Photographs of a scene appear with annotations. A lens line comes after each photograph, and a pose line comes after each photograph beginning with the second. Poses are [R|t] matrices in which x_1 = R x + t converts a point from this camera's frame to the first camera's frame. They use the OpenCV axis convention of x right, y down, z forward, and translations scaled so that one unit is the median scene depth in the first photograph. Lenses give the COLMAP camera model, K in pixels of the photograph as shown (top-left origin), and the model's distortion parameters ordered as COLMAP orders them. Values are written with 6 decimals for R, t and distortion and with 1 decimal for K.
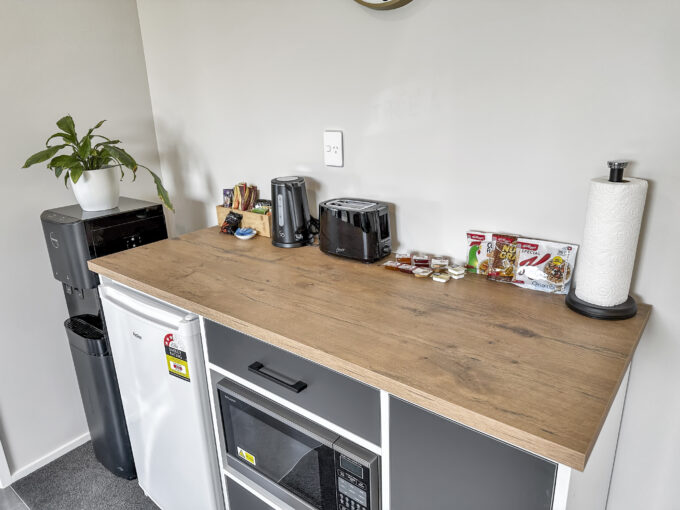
lens RADIAL K [[458.9, 0, 340.0], [0, 458.9, 255.0], [0, 0, 1]] dist [-0.009915, -0.004755]
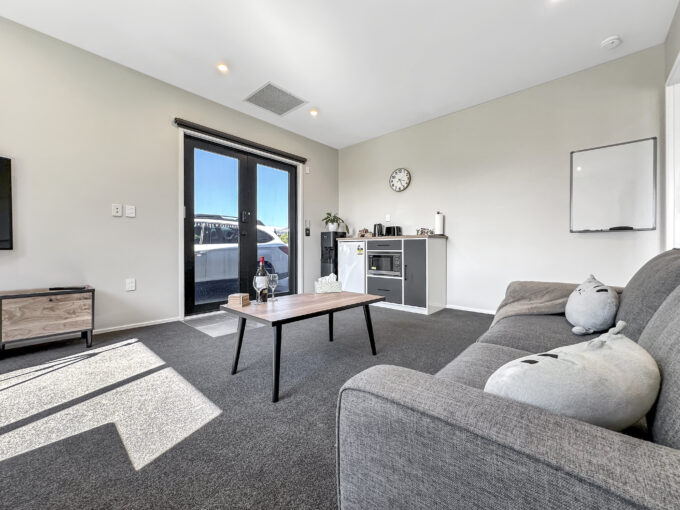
lens RADIAL K [[274.5, 0, 340.0], [0, 274.5, 255.0], [0, 0, 1]] dist [0.000314, 0.000008]
pose [[0.997637, 0.030992, -0.061324, -0.382274], [-0.047493, 0.956002, -0.289489, 1.161459], [0.049654, 0.291717, 0.955215, -1.918618]]
